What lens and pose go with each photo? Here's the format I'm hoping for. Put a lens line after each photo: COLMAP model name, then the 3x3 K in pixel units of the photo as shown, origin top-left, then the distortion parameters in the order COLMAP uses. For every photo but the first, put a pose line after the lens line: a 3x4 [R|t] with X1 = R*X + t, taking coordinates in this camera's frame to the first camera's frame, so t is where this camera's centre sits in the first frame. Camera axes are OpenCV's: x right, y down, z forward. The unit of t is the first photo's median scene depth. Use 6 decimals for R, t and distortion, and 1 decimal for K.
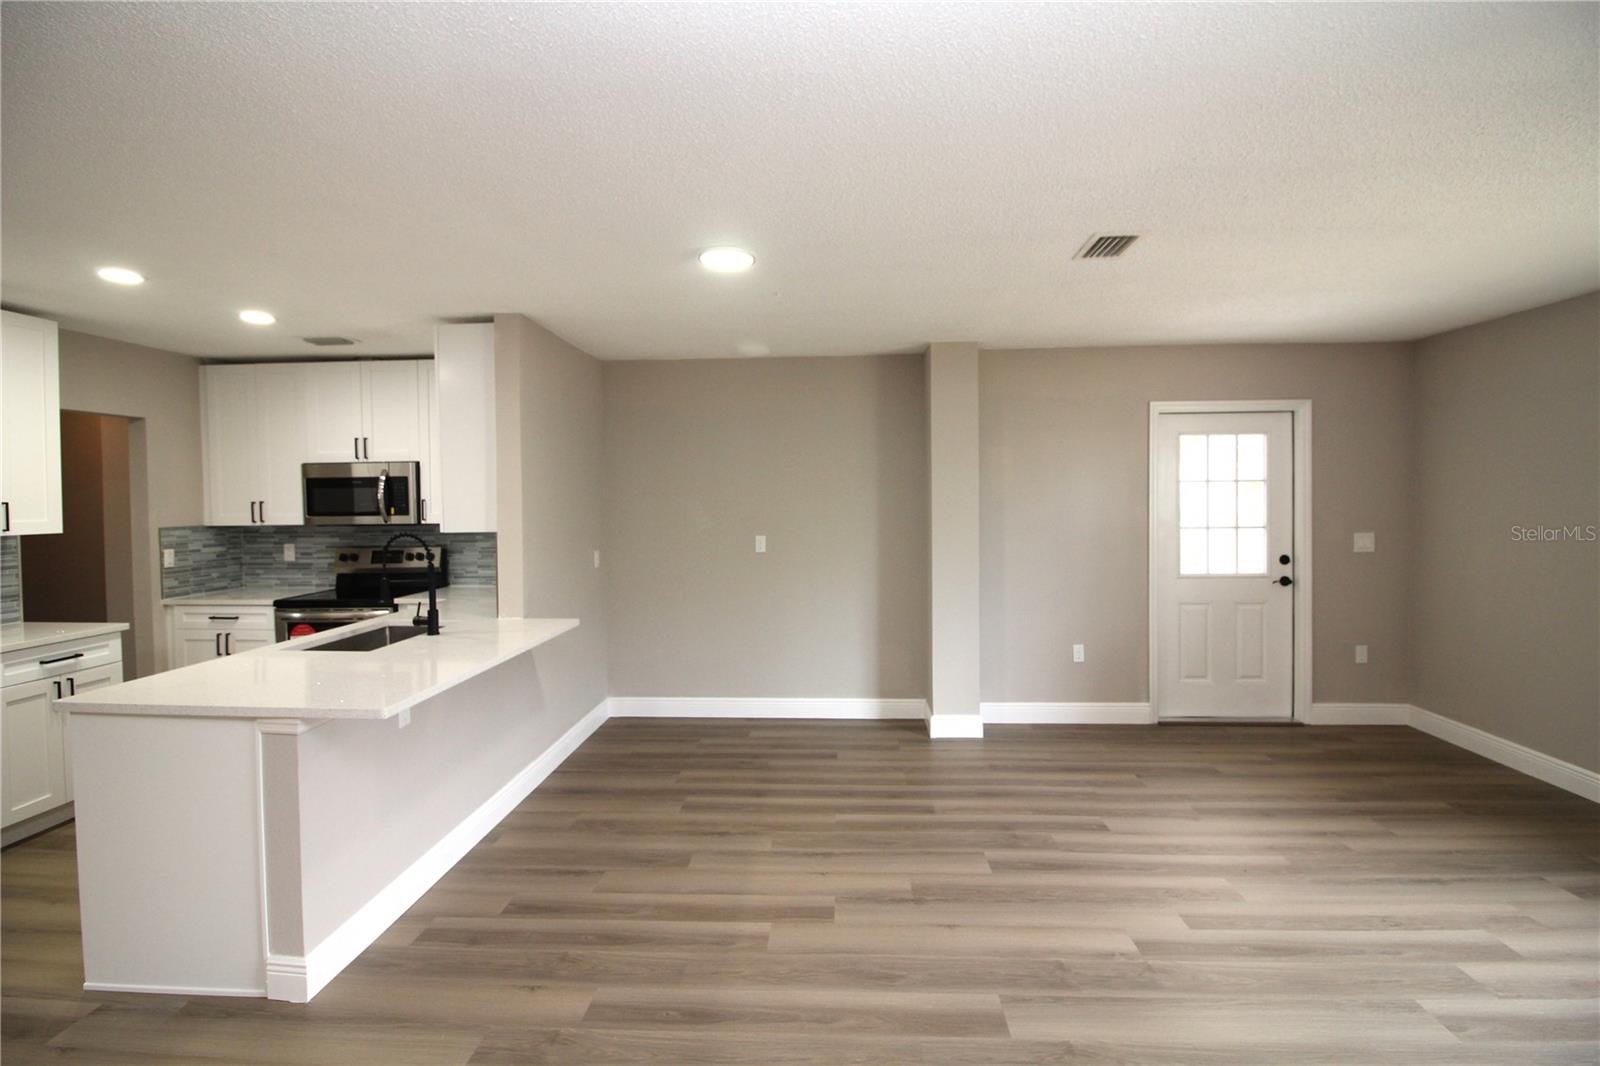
lens RADIAL K [[738.9, 0, 799.8], [0, 738.9, 517.3], [0, 0, 1]] dist [0.001131, -0.014498]
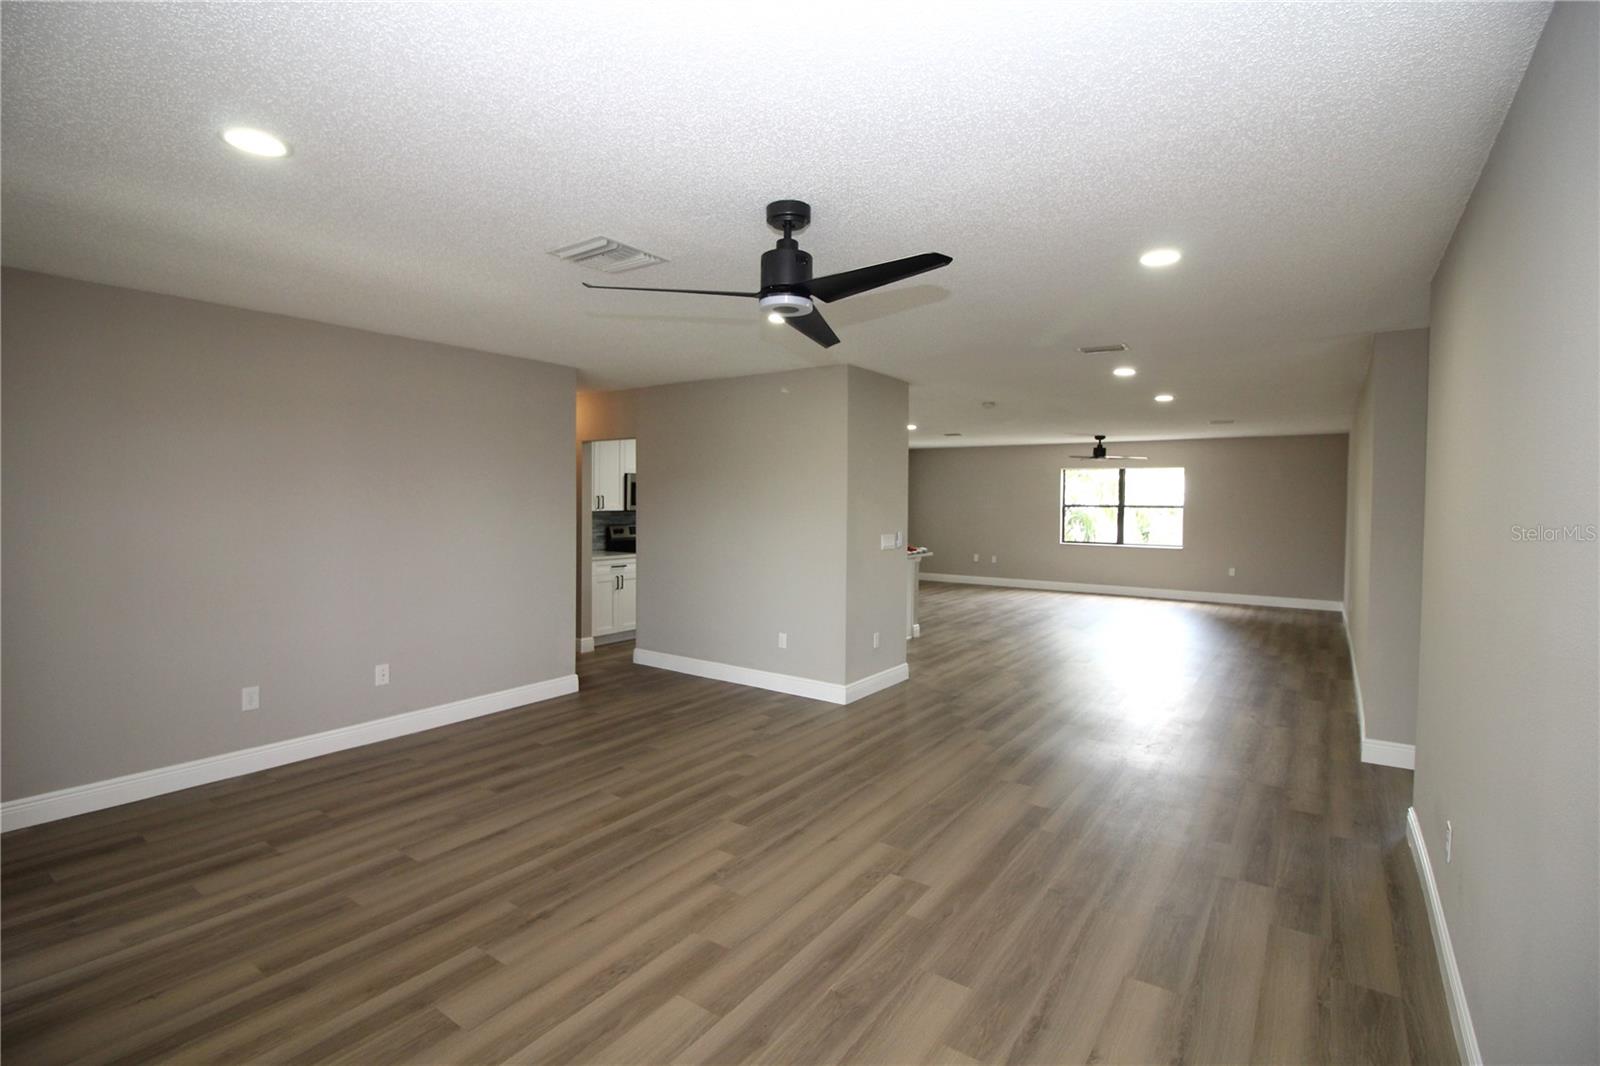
lens RADIAL K [[740.5, 0, 802.1], [0, 740.5, 517.9], [0, 0, 1]] dist [0.001068, -0.014134]
pose [[0.538848, -0.007107, 0.842373, -1.883128], [0.009594, 0.999951, 0.002299, 0.028671], [-0.842349, 0.006843, 0.538890, -0.221922]]
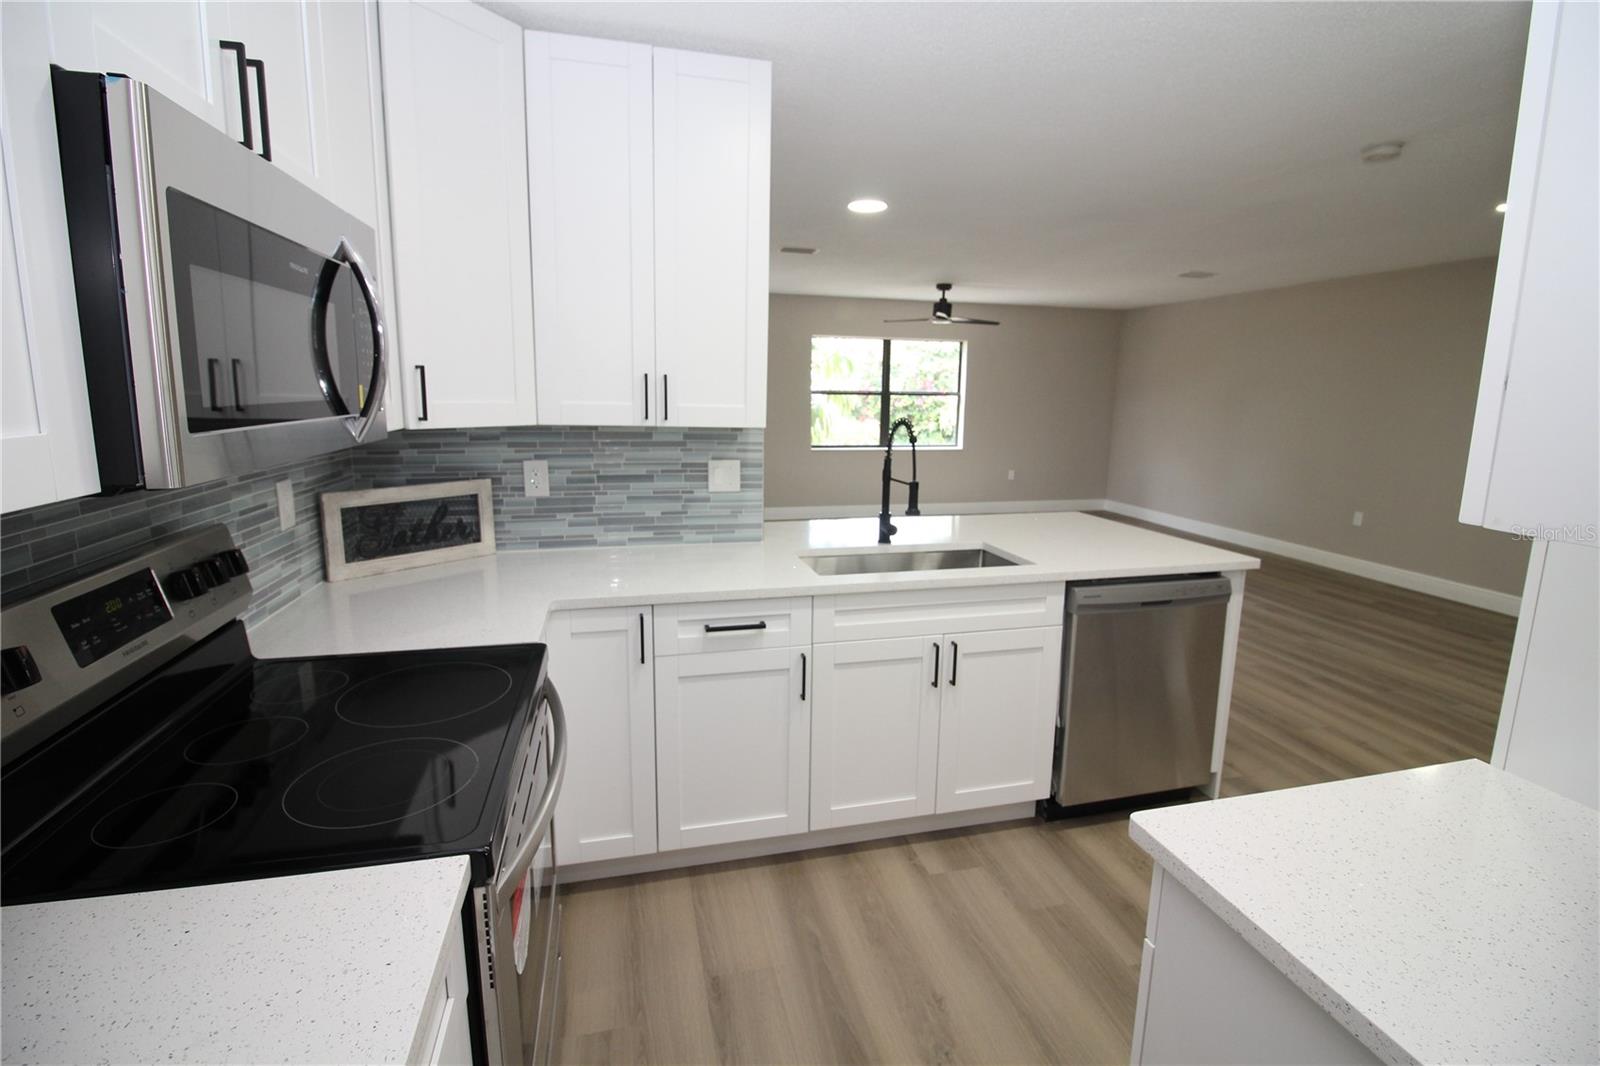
lens RADIAL K [[740.5, 0, 802.1], [0, 740.5, 517.9], [0, 0, 1]] dist [0.001068, -0.014134]
pose [[-0.294563, -0.159884, 0.942162, -0.874766], [0.015564, 0.984971, 0.172014, -0.009165], [-0.955505, 0.065333, -0.287647, 0.927642]]
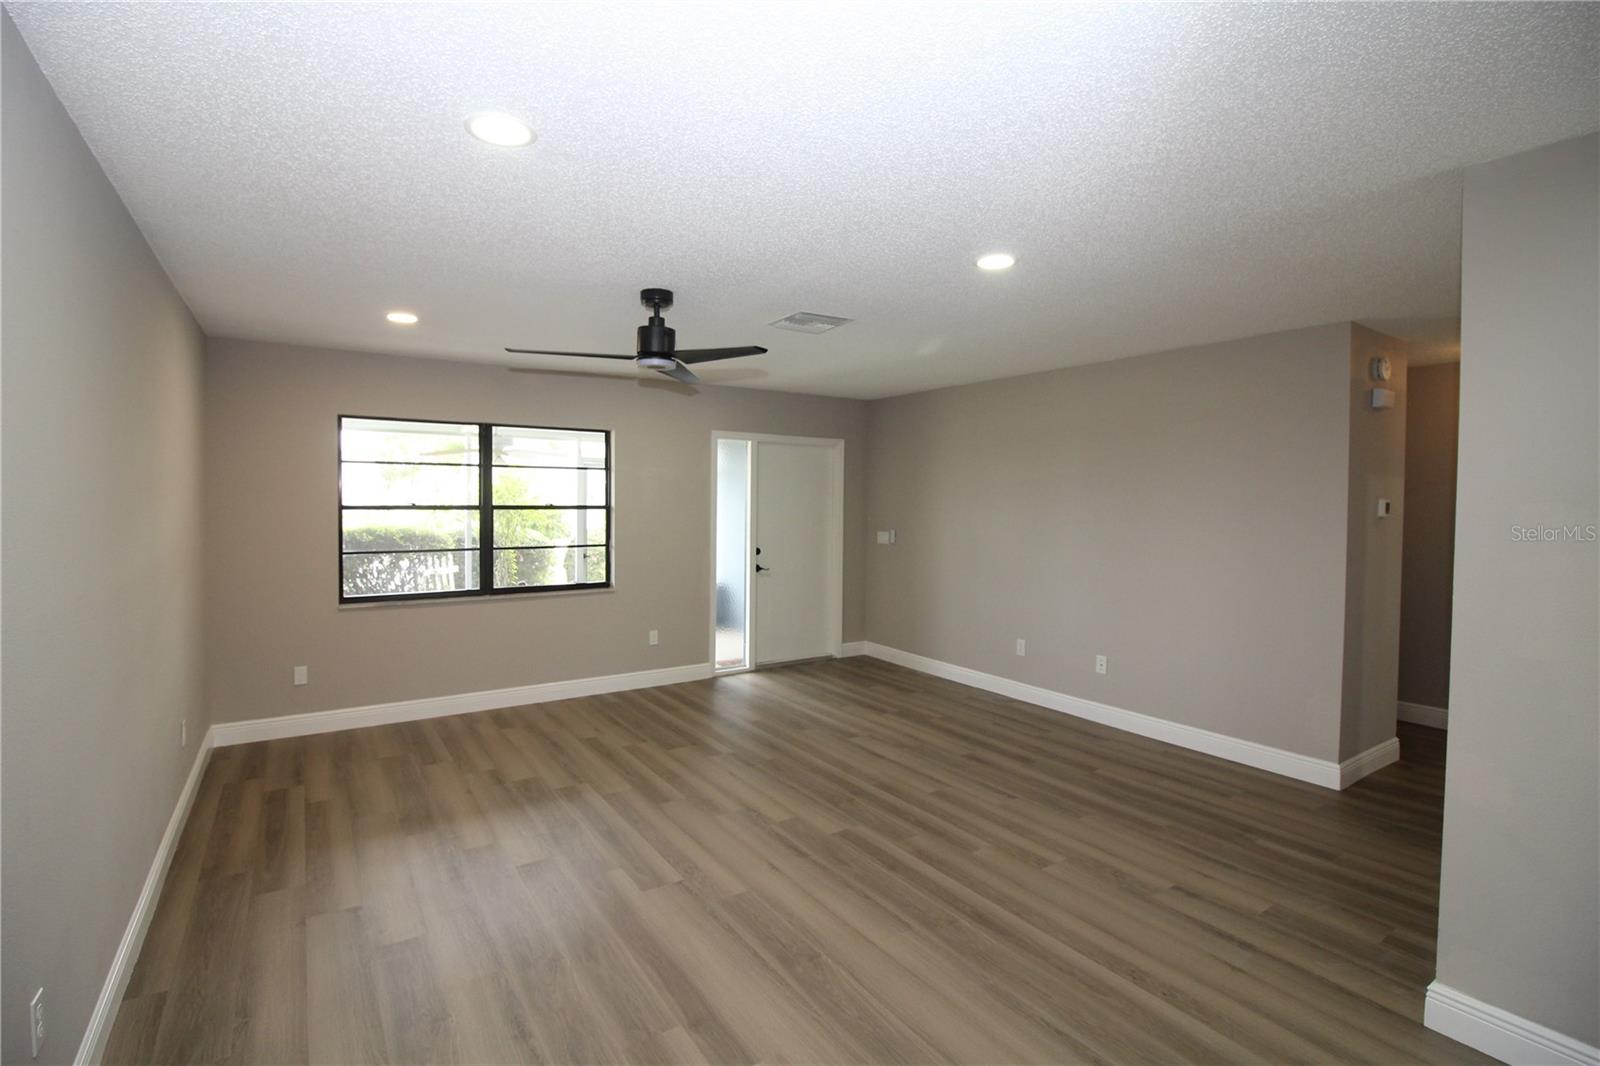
lens RADIAL K [[738.9, 0, 799.8], [0, 738.9, 517.3], [0, 0, 1]] dist [0.001131, -0.014498]
pose [[0.596243, 0.035927, -0.802000, -0.790030], [-0.036880, 0.999169, 0.017341, 0.011991], [0.801957, 0.019239, 0.597072, -0.245321]]
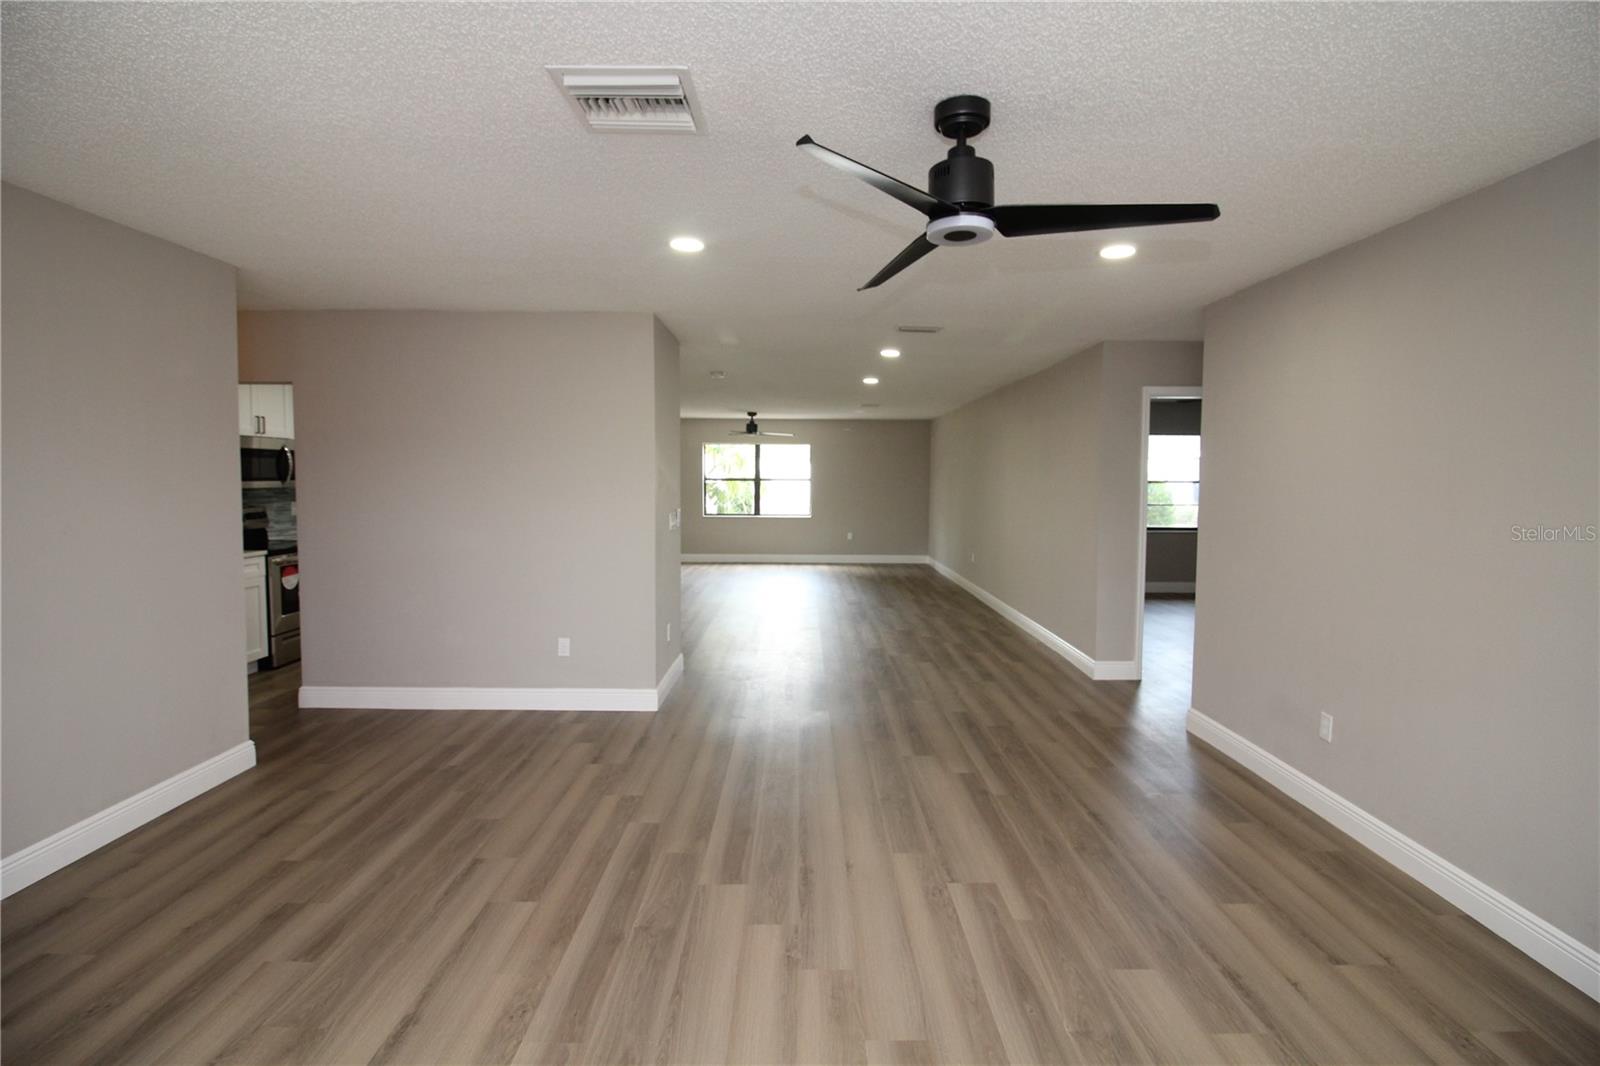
lens RADIAL K [[740.5, 0, 802.1], [0, 740.5, 517.9], [0, 0, 1]] dist [0.001068, -0.014134]
pose [[-0.047220, -0.045892, 0.997830, -1.869008], [0.021679, 0.998662, 0.046956, 0.021374], [-0.998649, 0.023849, -0.046162, 0.178461]]
